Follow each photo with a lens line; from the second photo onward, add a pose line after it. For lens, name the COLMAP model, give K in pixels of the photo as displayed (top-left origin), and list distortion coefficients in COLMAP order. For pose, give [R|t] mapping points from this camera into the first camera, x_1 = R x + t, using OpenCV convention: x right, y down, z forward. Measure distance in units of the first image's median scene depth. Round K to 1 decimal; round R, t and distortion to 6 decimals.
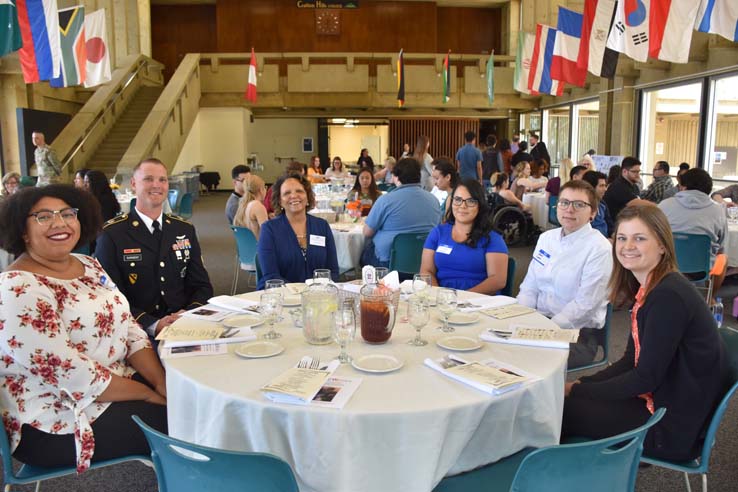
lens RADIAL K [[586.1, 0, 369.0], [0, 586.1, 246.0], [0, 0, 1]] dist [-0.137019, 0.101384]
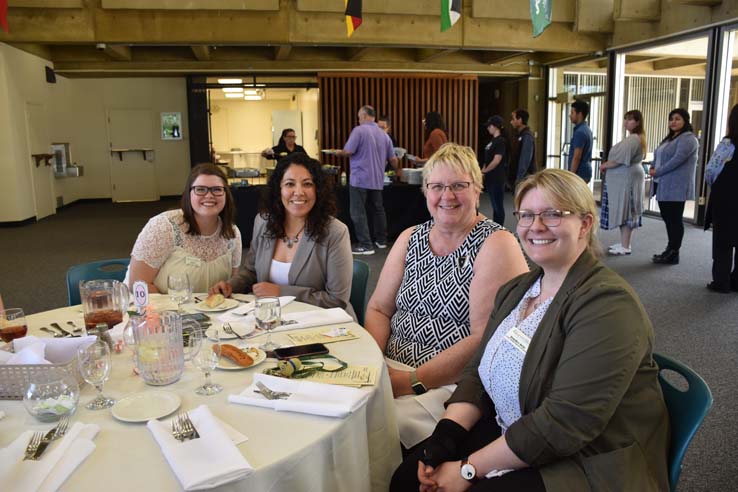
lens RADIAL K [[586.1, 0, 369.0], [0, 586.1, 246.0], [0, 0, 1]] dist [-0.137019, 0.101384]
pose [[0.990186, -0.034187, 0.135512, 0.001847], [0.030581, 0.999123, 0.028603, -0.083330], [-0.136371, -0.024179, 0.990363, 0.517458]]
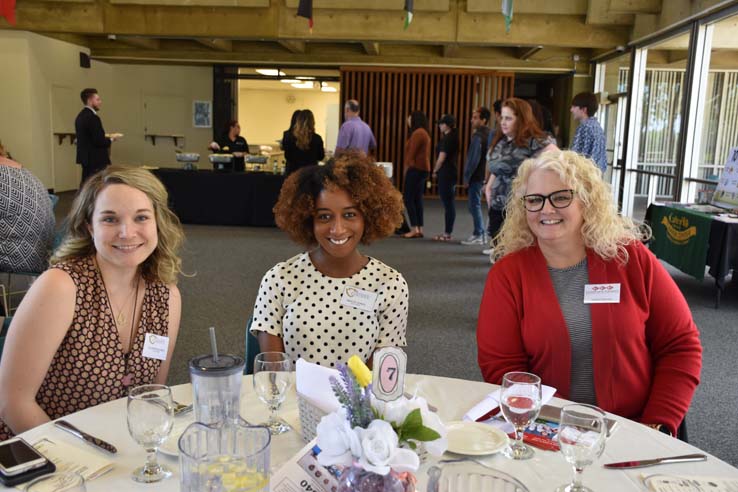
lens RADIAL K [[717.7, 0, 369.0], [0, 717.7, 246.0], [0, 0, 1]] dist [-0.057905, 0.182494]
pose [[0.990924, 0.054214, -0.123004, 0.169977], [-0.055033, 0.998479, -0.003263, -0.063577], [0.122640, 0.010003, 0.992401, 0.403136]]
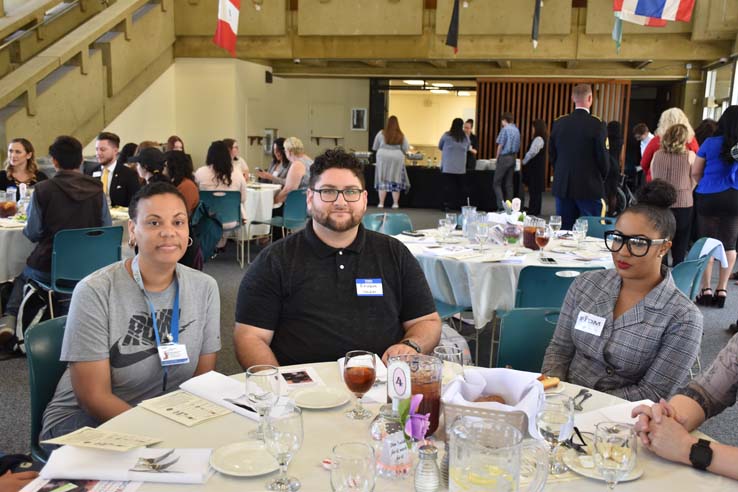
lens RADIAL K [[755.5, 0, 369.0], [0, 755.5, 246.0], [0, 0, 1]] dist [-0.032566, 0.232830]
pose [[0.956048, 0.071136, -0.284449, 0.190240], [-0.073319, 0.997304, 0.002981, -0.038219], [0.283894, 0.018006, 0.958686, 0.213157]]
